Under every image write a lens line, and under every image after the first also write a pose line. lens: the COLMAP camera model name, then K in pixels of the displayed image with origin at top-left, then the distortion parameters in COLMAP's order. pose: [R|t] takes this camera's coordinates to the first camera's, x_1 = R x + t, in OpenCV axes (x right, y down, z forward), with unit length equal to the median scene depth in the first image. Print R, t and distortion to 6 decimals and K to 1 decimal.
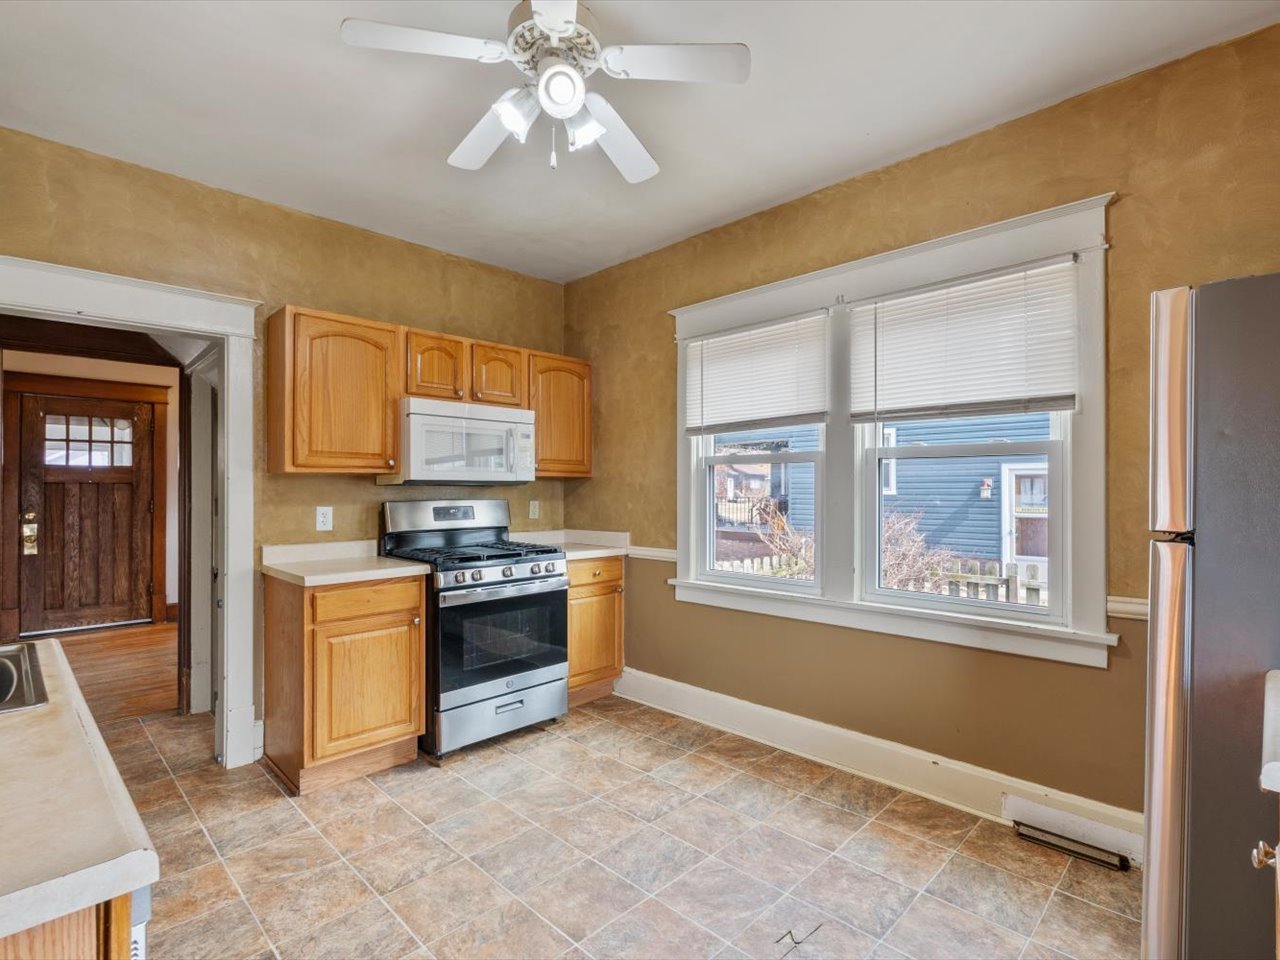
lens RADIAL K [[620.7, 0, 652.8], [0, 620.7, 484.8], [0, 0, 1]] dist [-0.007722, -0.000035]
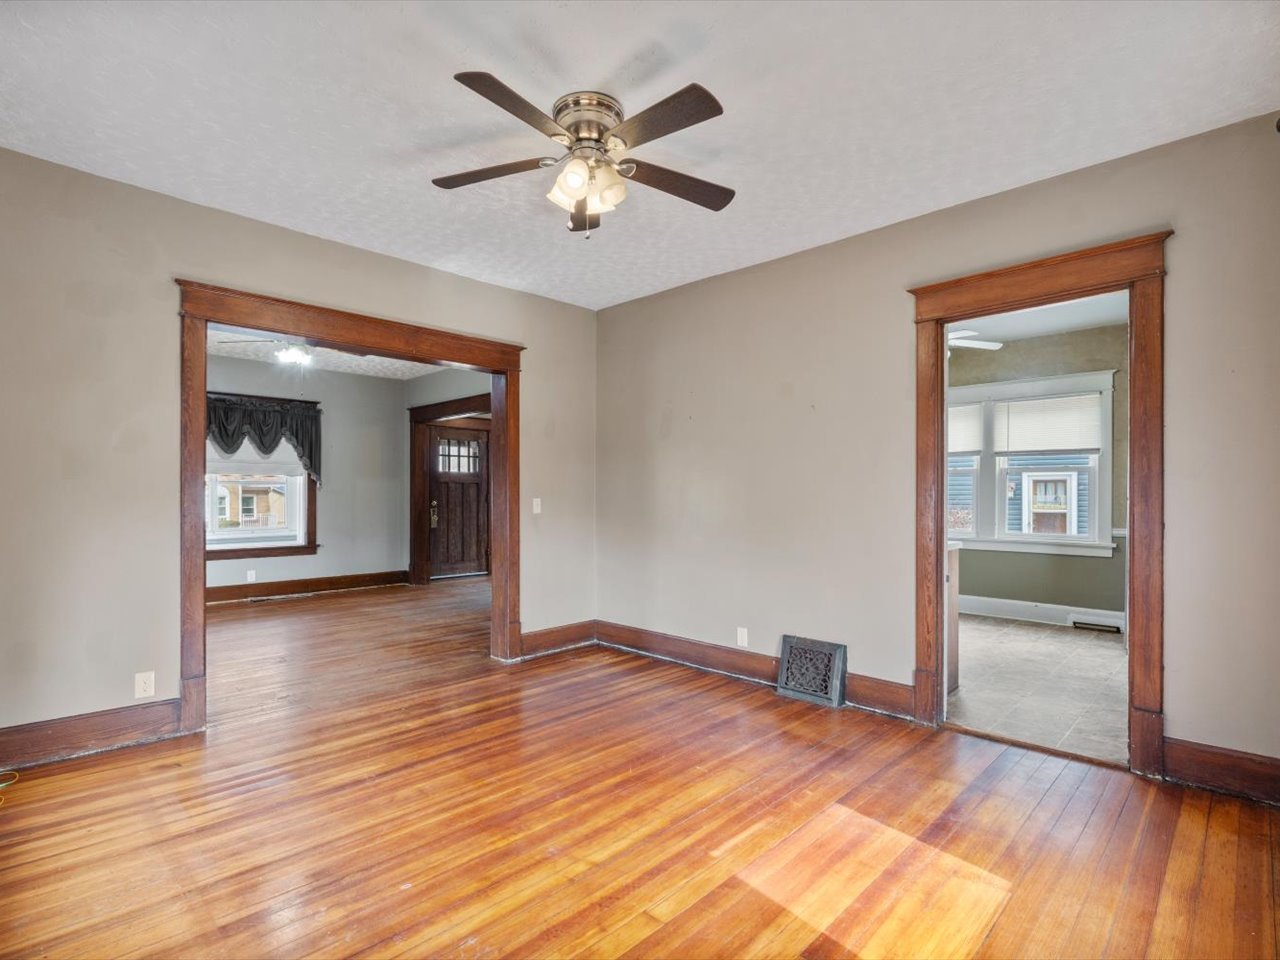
lens RADIAL K [[636.1, 0, 641.0], [0, 636.1, 493.4], [0, 0, 1]] dist [-0.003440, -0.000264]
pose [[0.999924, 0.003632, 0.011763, -0.934632], [-0.003728, 0.999960, 0.008145, 0.016811], [-0.011733, -0.008188, 0.999898, -1.201283]]
